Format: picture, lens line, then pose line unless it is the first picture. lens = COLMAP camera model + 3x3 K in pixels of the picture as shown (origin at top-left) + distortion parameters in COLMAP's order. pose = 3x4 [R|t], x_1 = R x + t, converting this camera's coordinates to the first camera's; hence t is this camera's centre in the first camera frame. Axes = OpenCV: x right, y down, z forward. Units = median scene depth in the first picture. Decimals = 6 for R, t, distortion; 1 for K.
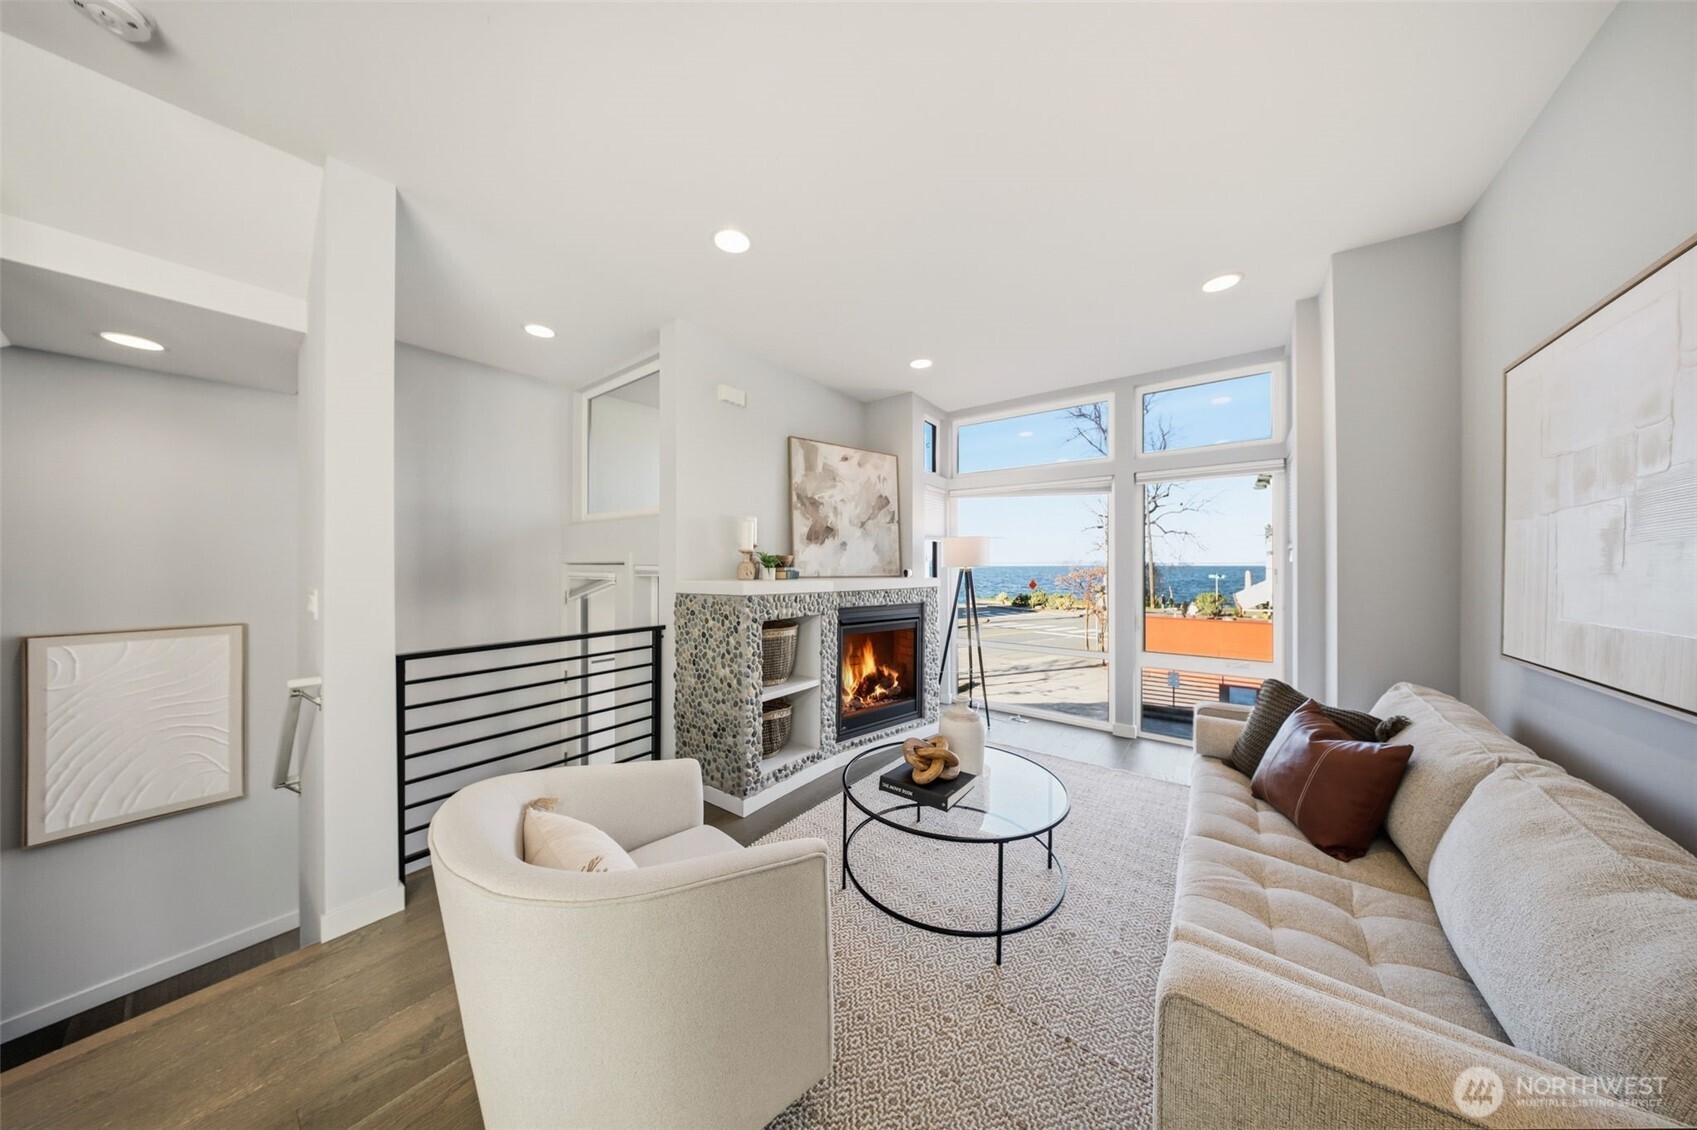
lens RADIAL K [[689.3, 0, 850.2], [0, 689.3, 560.7], [0, 0, 1]] dist [-0.001211, 0.000162]
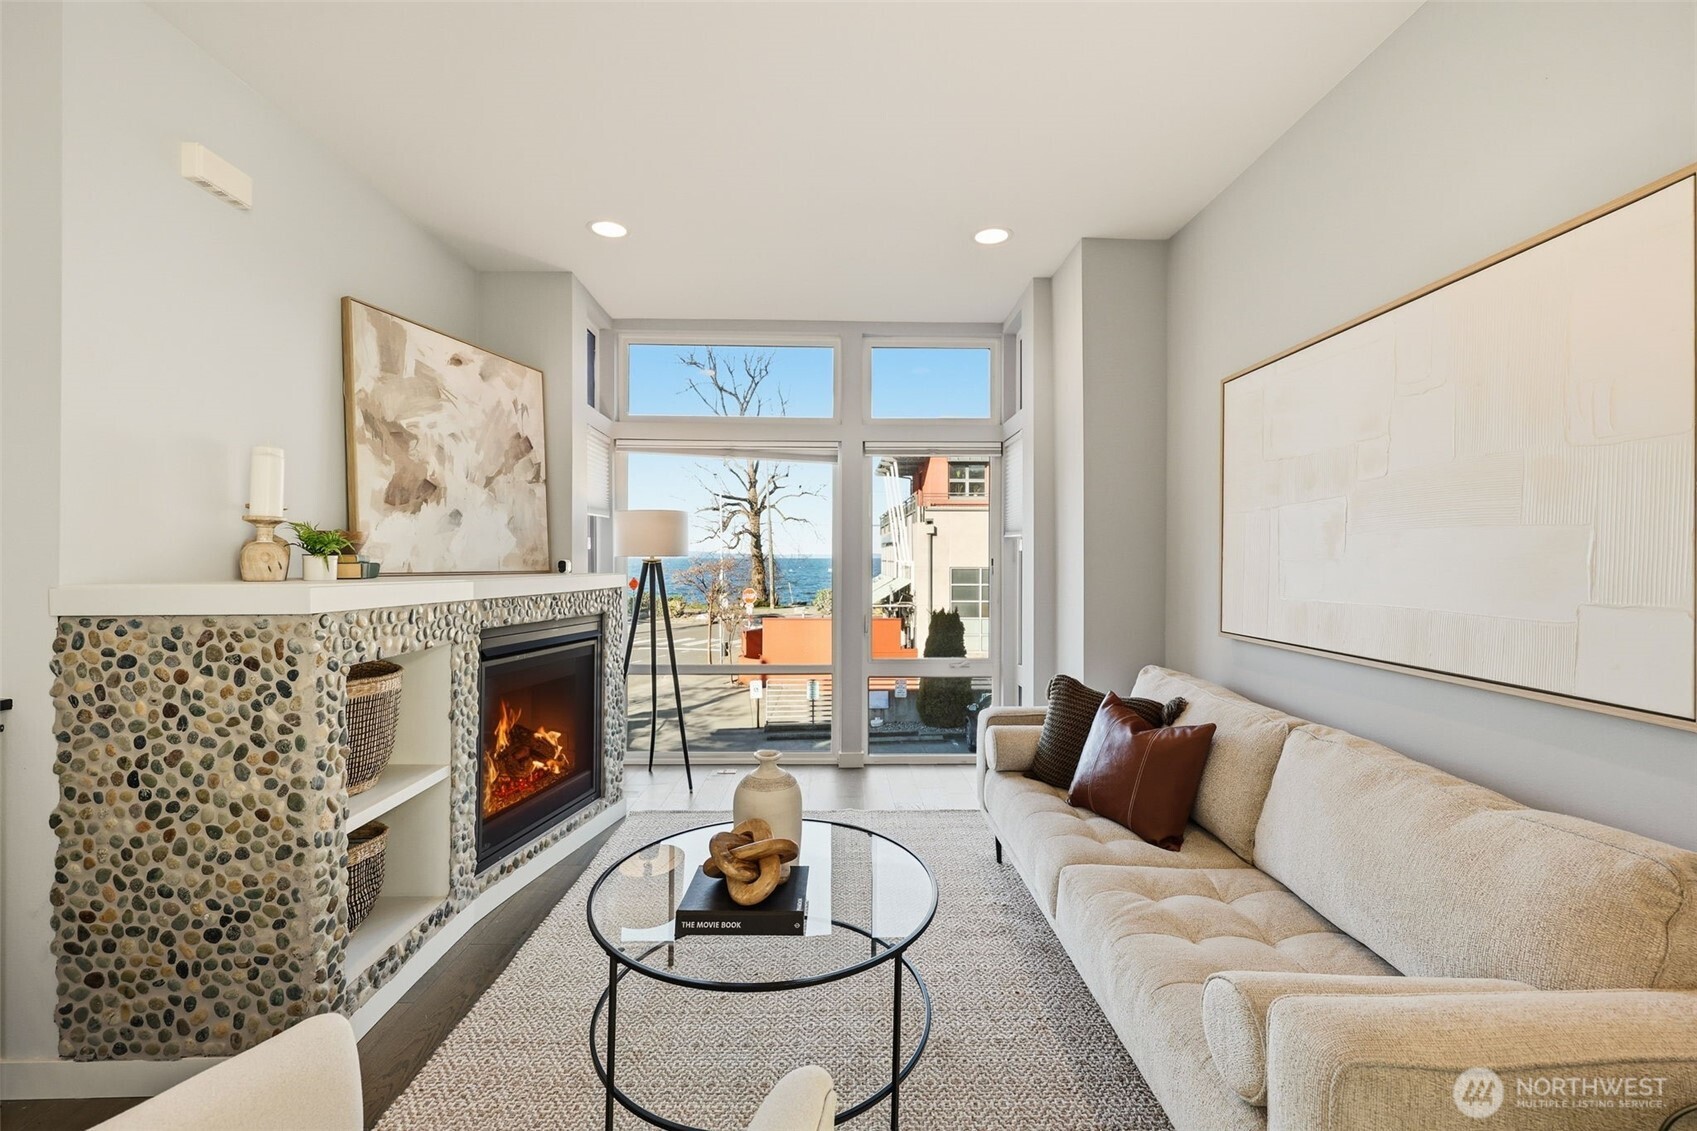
lens RADIAL K [[806.2, 0, 848.5], [0, 806.2, 565.5], [0, 0, 1]] dist [-0.001678, 0.000163]
pose [[0.687467, -0.002539, 0.726211, -0.288956], [-0.003305, 0.999973, 0.006625, 0.012780], [-0.726208, -0.006954, 0.687440, 0.355318]]
